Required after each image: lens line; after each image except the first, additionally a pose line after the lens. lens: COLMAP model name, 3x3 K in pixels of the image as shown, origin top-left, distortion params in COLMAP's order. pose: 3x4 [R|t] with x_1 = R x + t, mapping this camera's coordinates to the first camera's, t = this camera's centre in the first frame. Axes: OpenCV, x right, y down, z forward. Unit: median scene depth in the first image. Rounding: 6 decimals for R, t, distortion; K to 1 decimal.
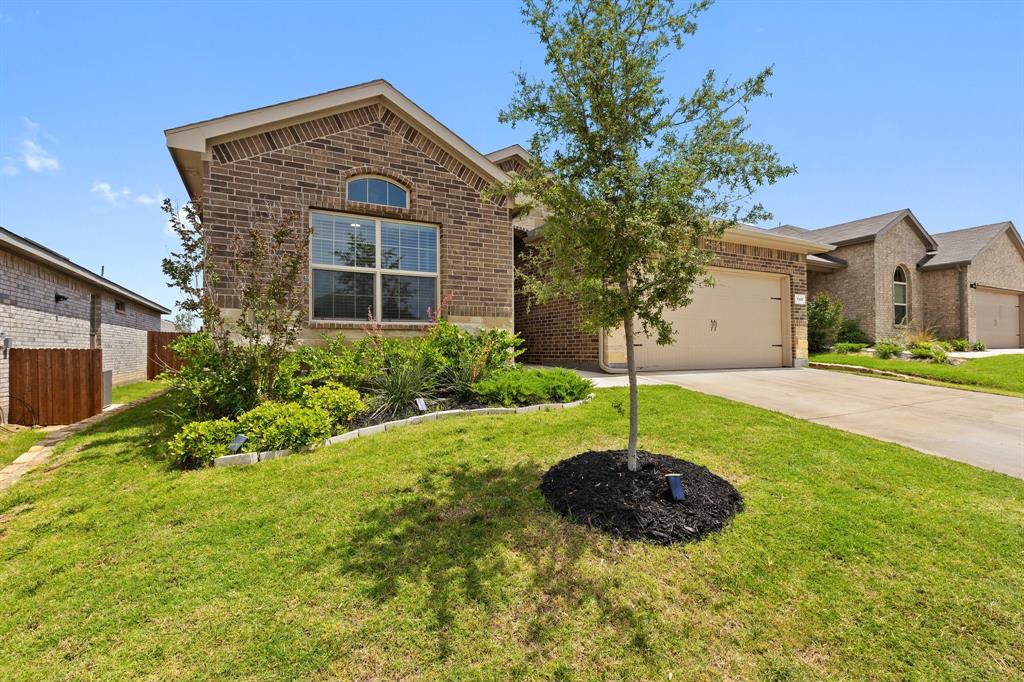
lens RADIAL K [[461.4, 0, 512.0], [0, 461.4, 341.0], [0, 0, 1]] dist [-0.002628, -0.000531]
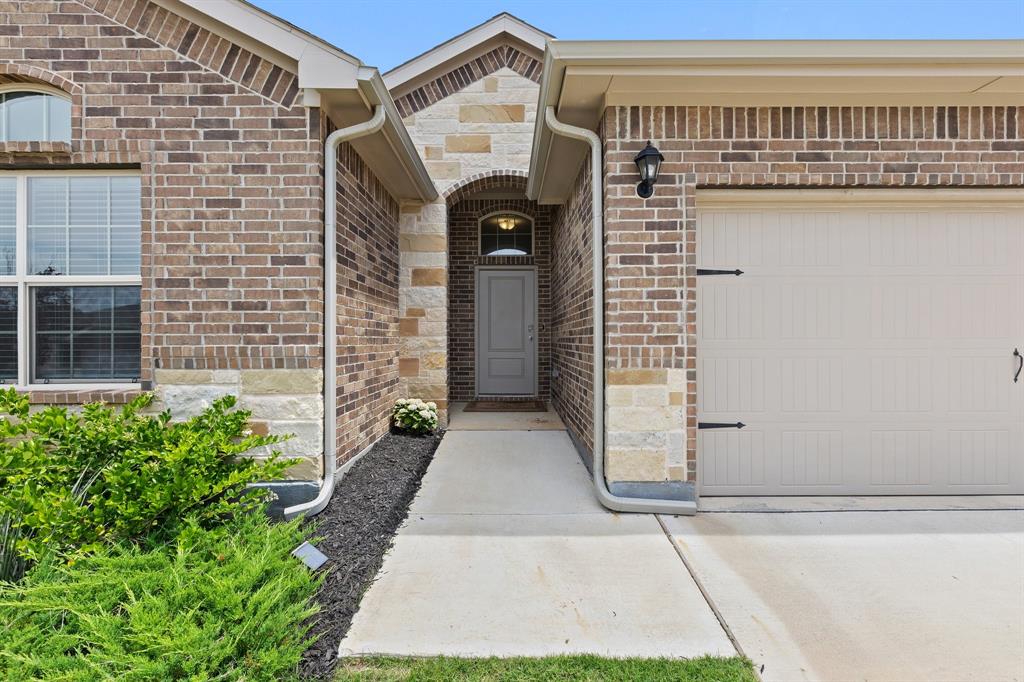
lens RADIAL K [[487.8, 0, 548.9], [0, 487.8, 339.2], [0, 0, 1]] dist [0.002865, -0.000329]
pose [[0.888269, 0.004064, -0.459306, 0.409677], [0.007206, 0.999714, 0.022783, -0.090594], [0.459268, -0.023547, 0.887986, 0.737404]]
